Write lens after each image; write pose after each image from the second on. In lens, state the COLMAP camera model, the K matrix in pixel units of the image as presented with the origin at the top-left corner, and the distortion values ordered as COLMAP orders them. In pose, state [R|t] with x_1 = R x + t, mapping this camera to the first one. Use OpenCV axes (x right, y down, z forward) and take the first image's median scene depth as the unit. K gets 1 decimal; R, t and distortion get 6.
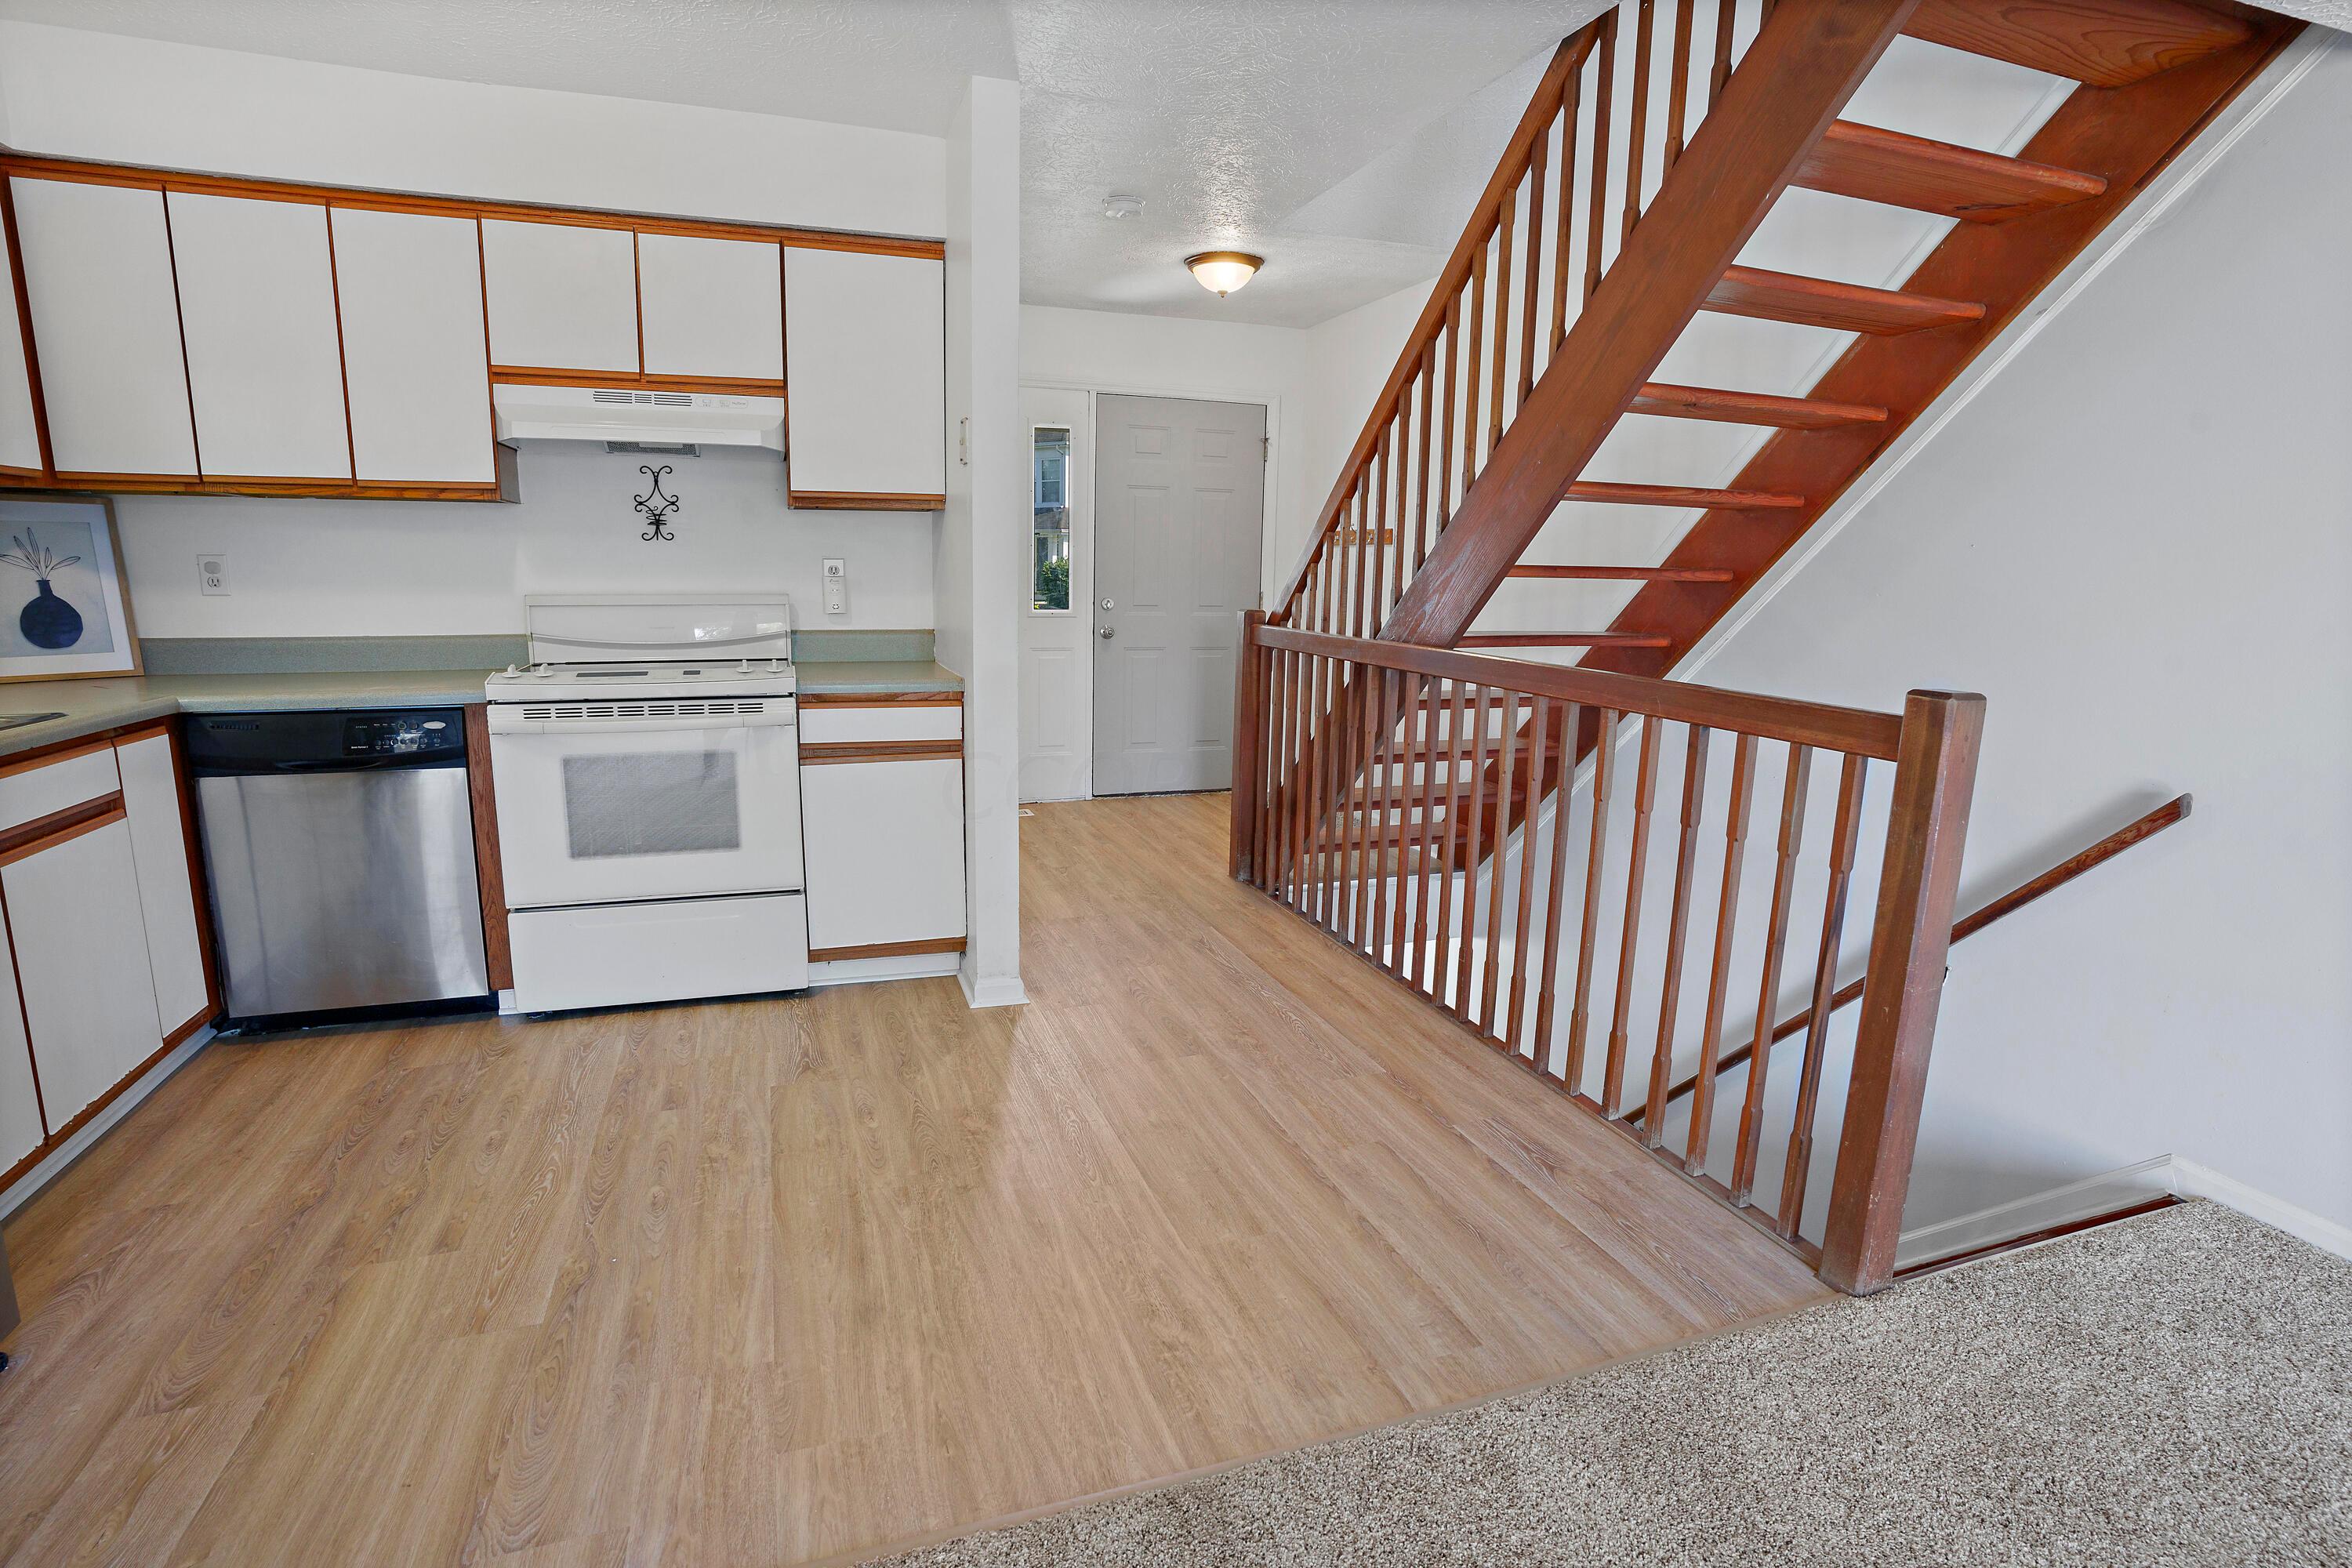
lens RADIAL K [[1162.9, 0, 1176.0], [0, 1162.9, 784.0], [0, 0, 1]] dist [-0.077726, 0.033199]
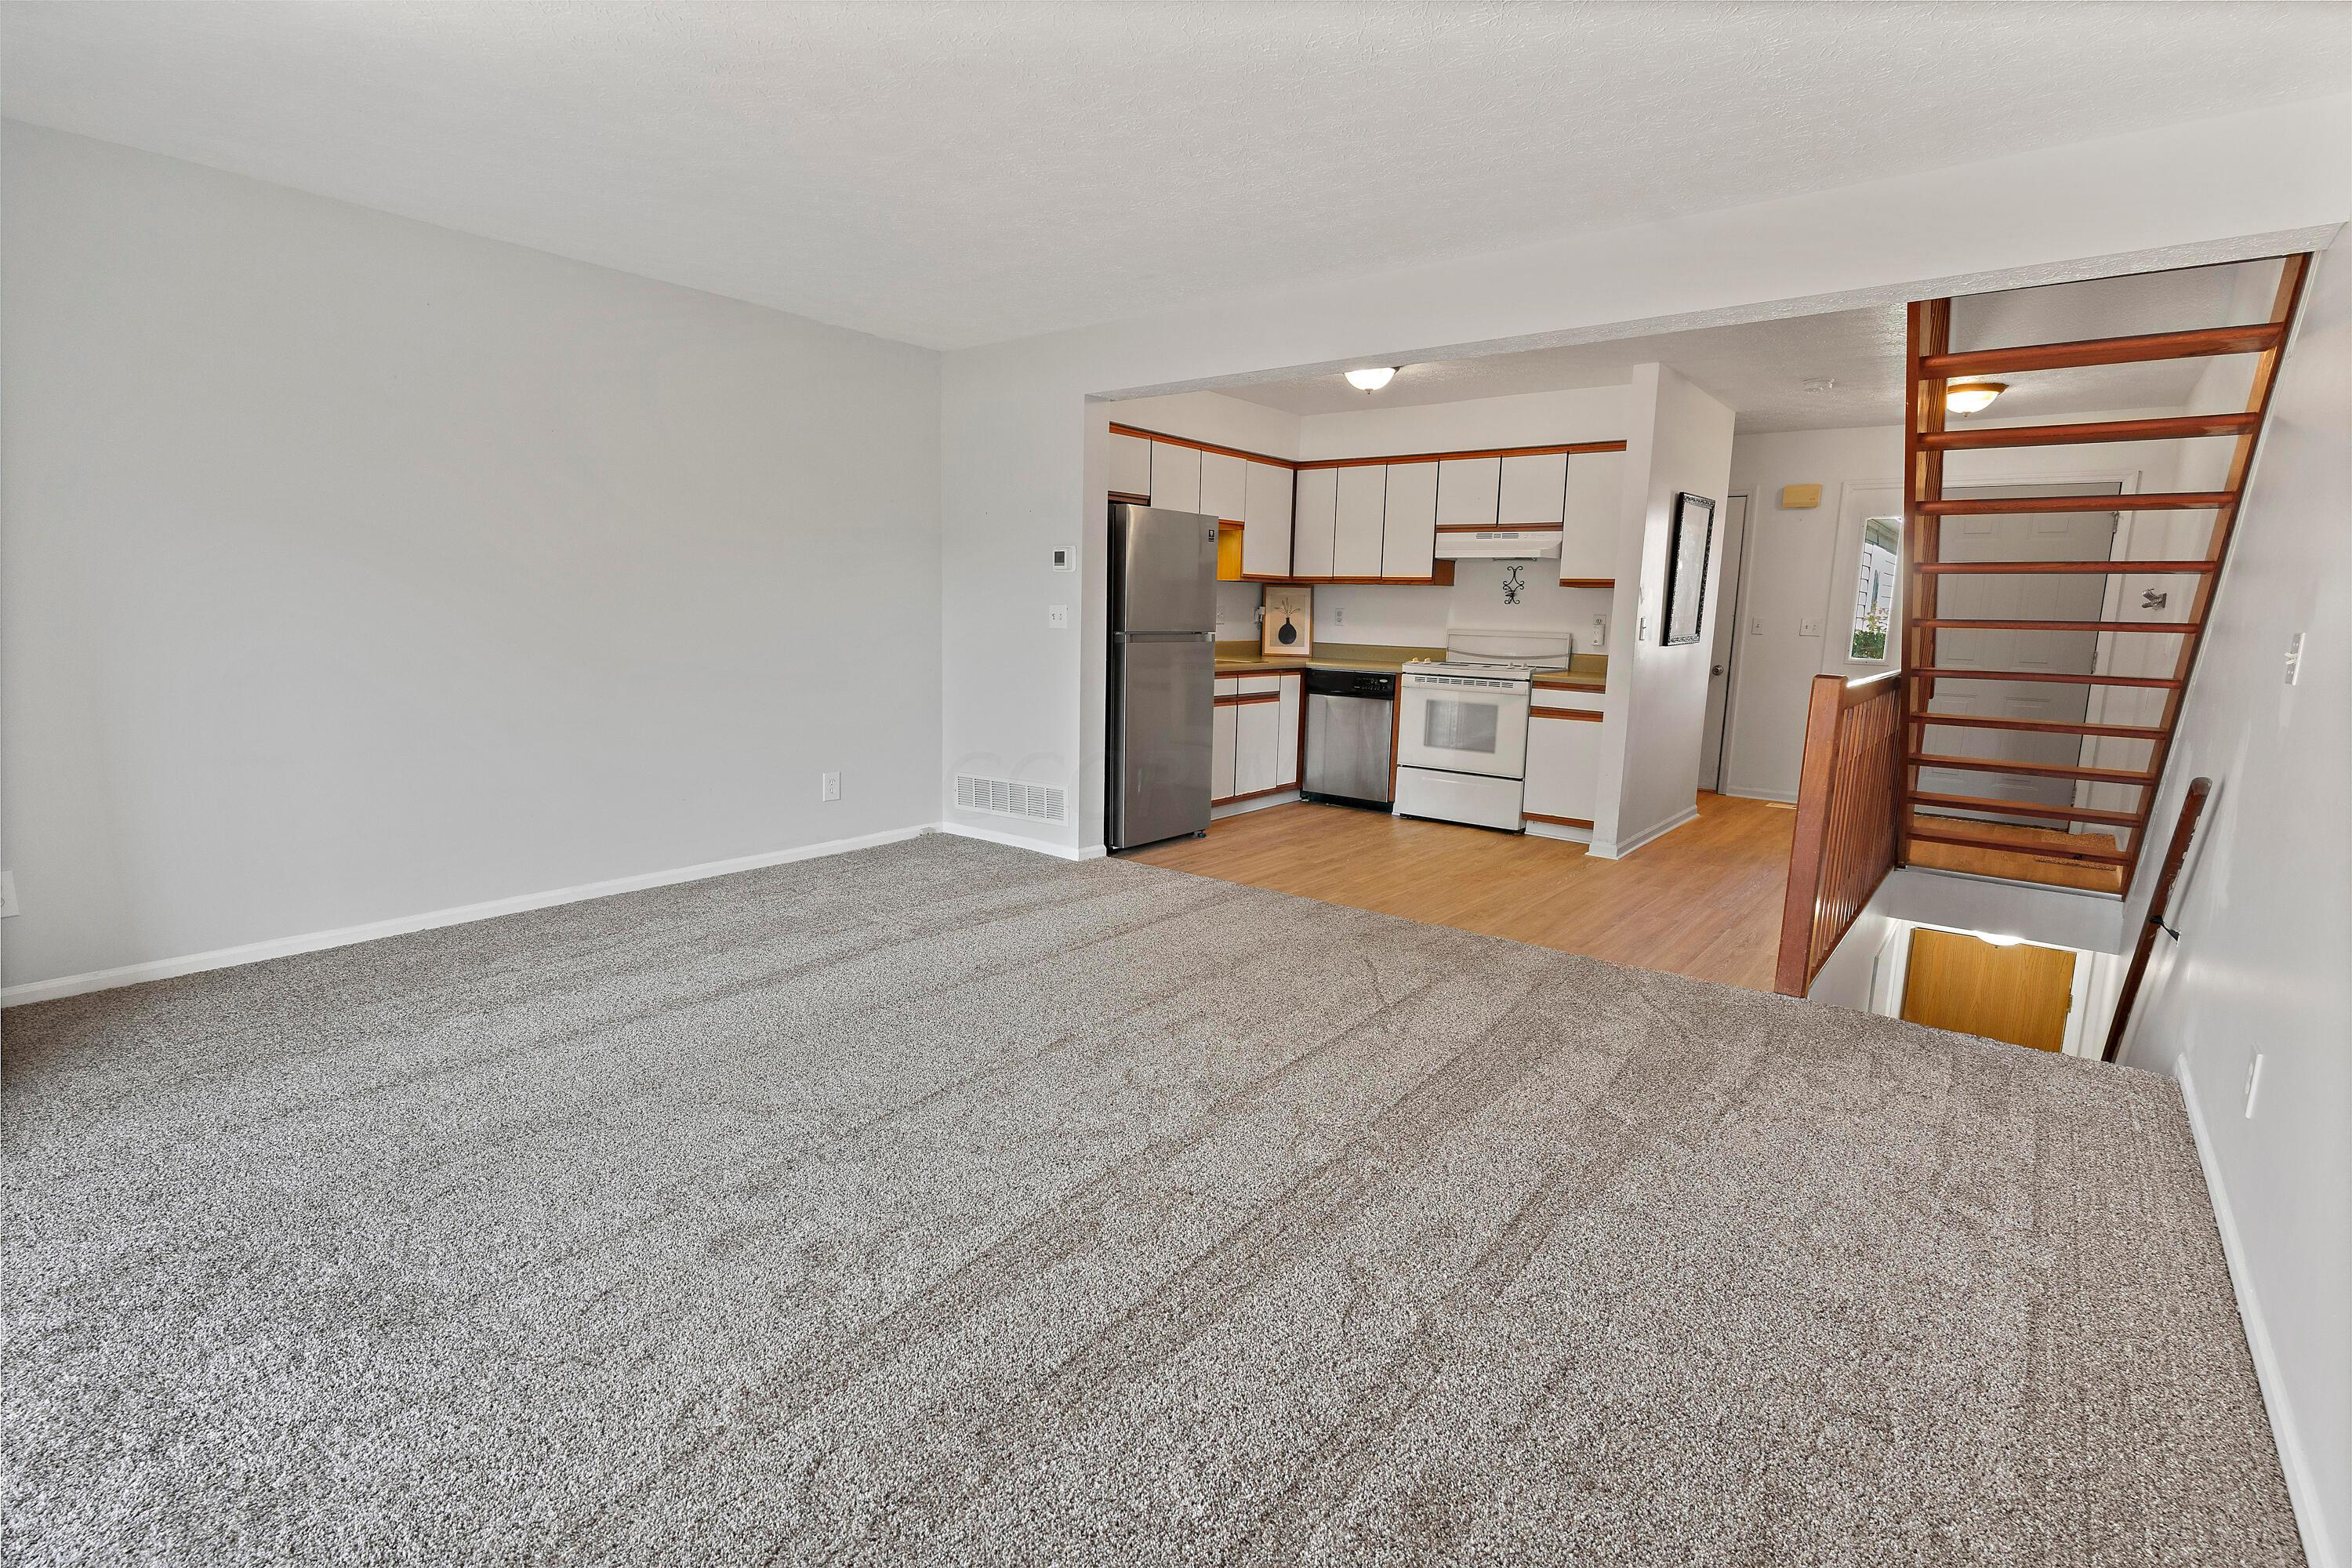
lens RADIAL K [[1098.3, 0, 1176.0], [0, 1098.3, 784.0], [0, 0, 1]] dist [-0.004494, -0.000121]
pose [[0.542012, 0.130977, -0.830101, 0.914164], [-0.171178, 0.984278, 0.043533, 0.118246], [0.822752, 0.118499, 0.555911, -0.532834]]
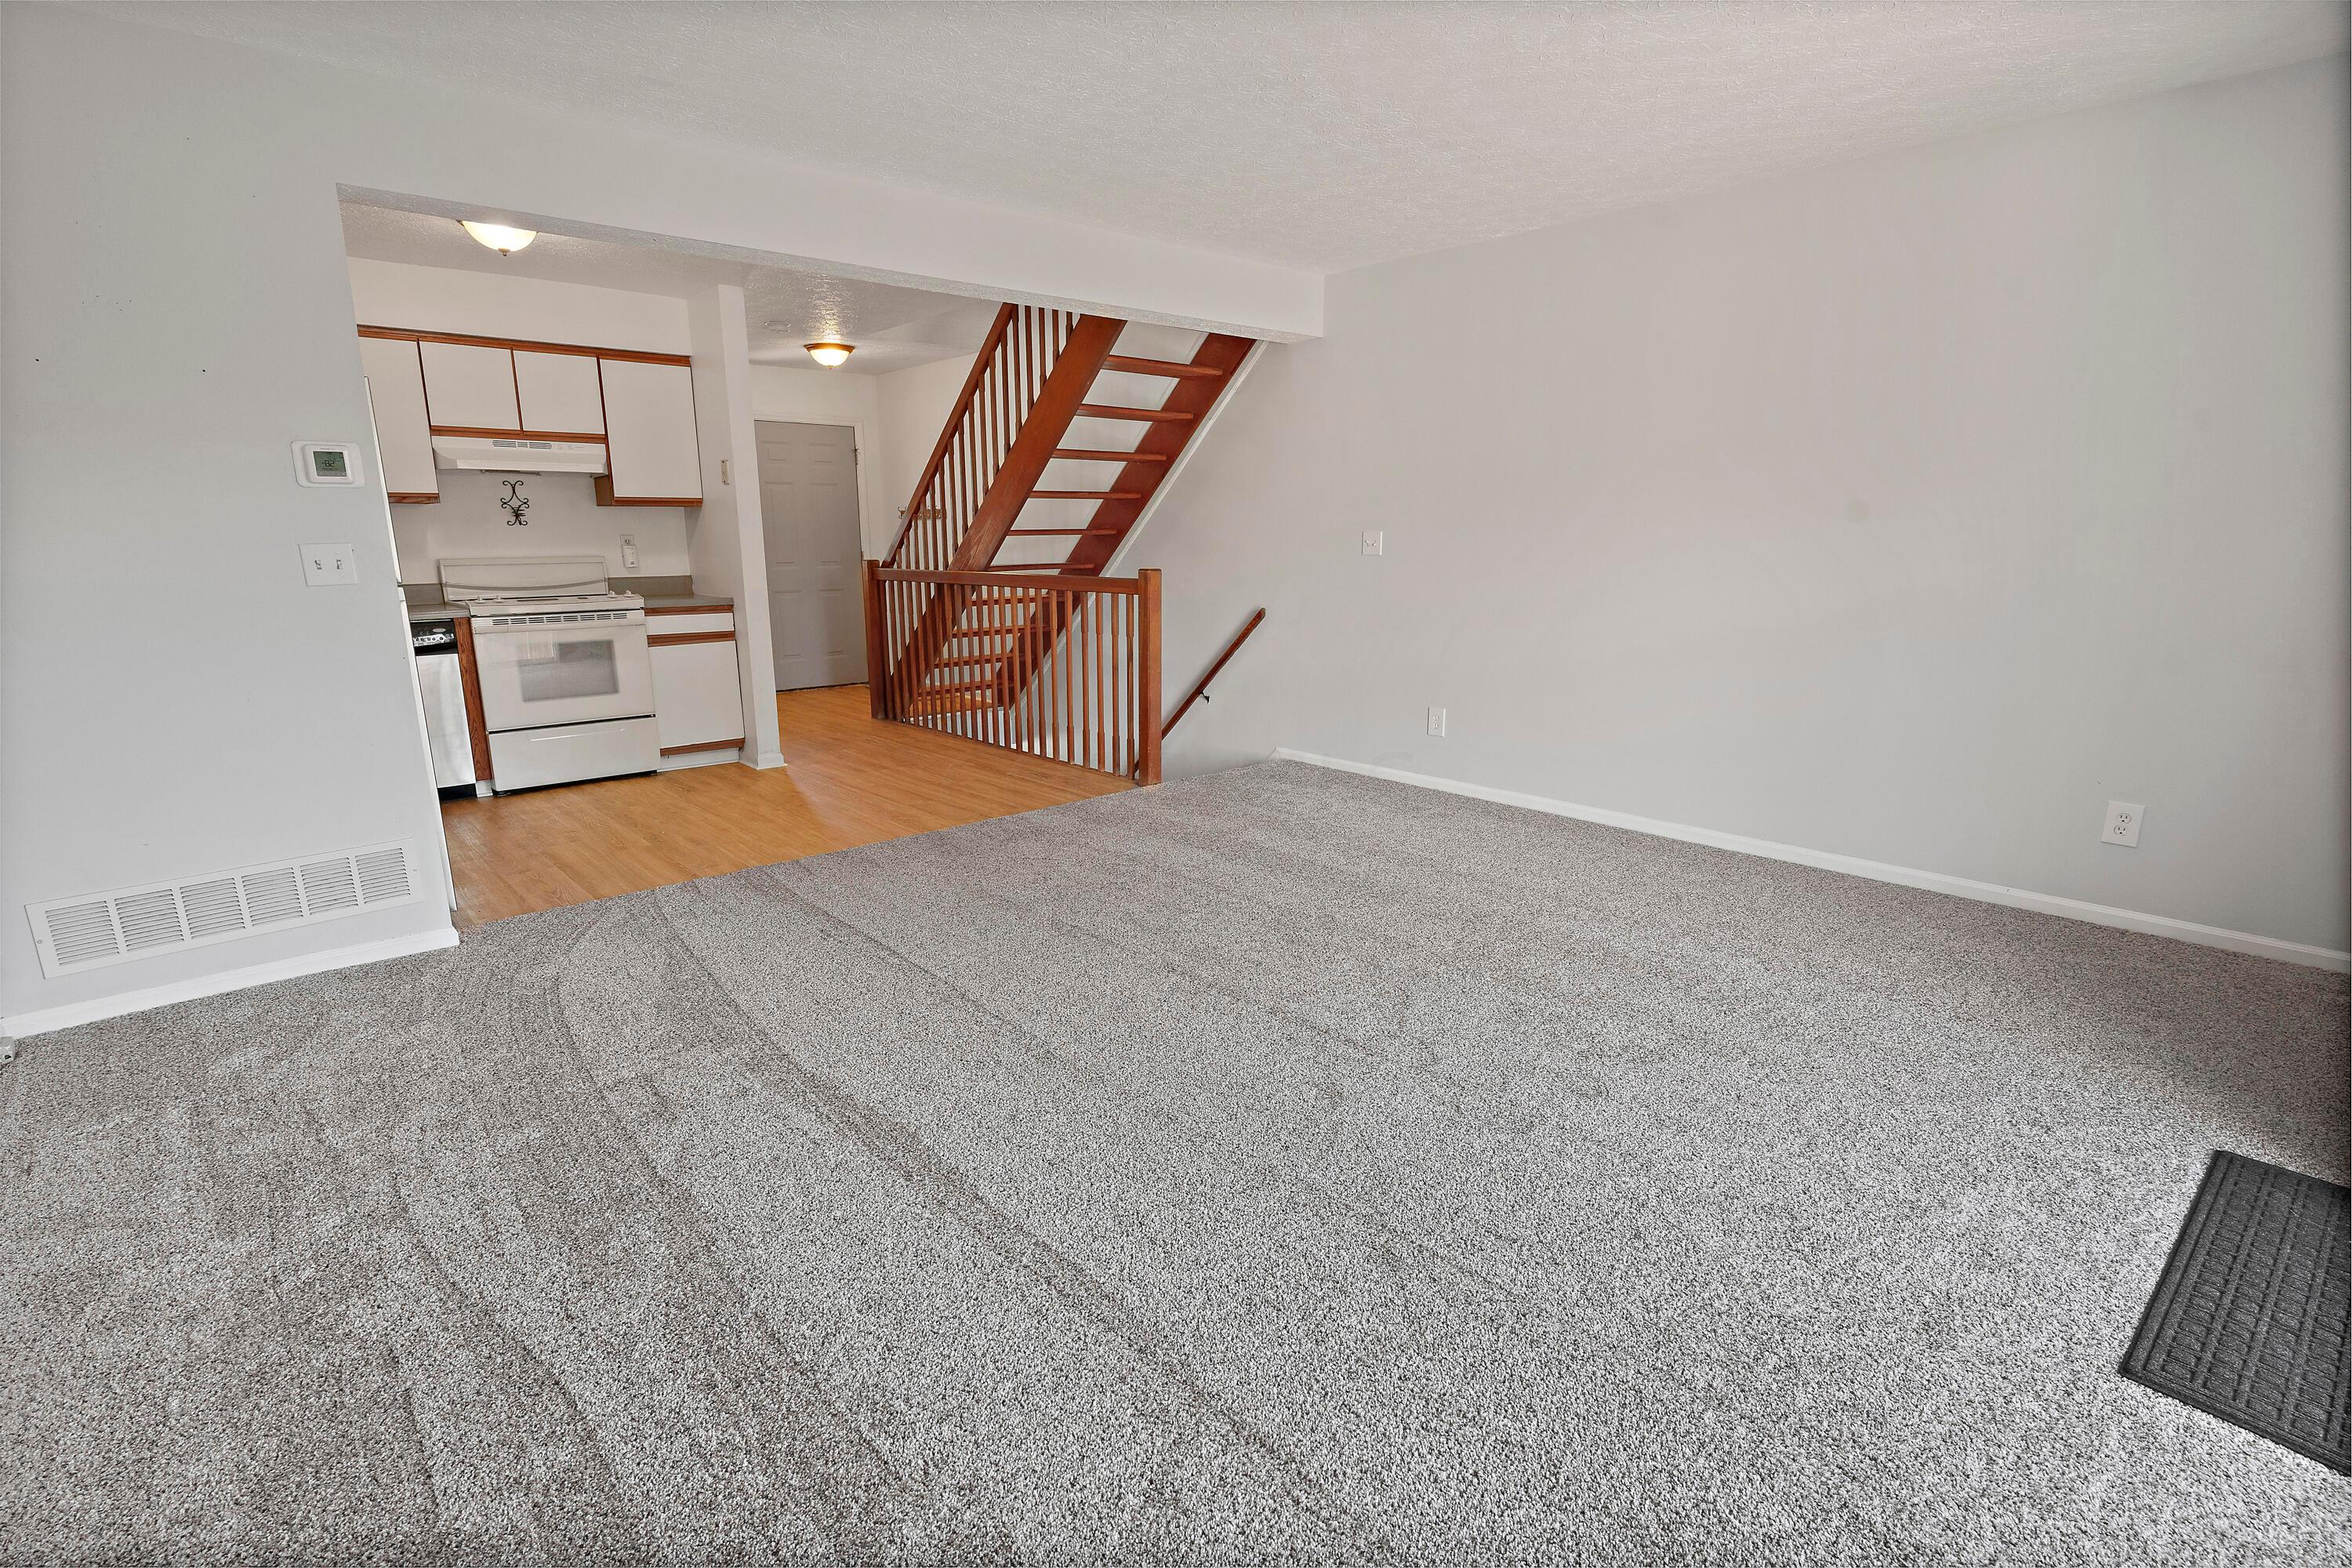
lens RADIAL K [[1098.3, 0, 1176.0], [0, 1098.3, 784.0], [0, 0, 1]] dist [-0.004494, -0.000121]
pose [[0.923483, -0.107003, 0.368415, -0.208340], [0.091566, 0.994039, 0.059186, 0.173193], [-0.372551, -0.020923, 0.927776, -0.945086]]
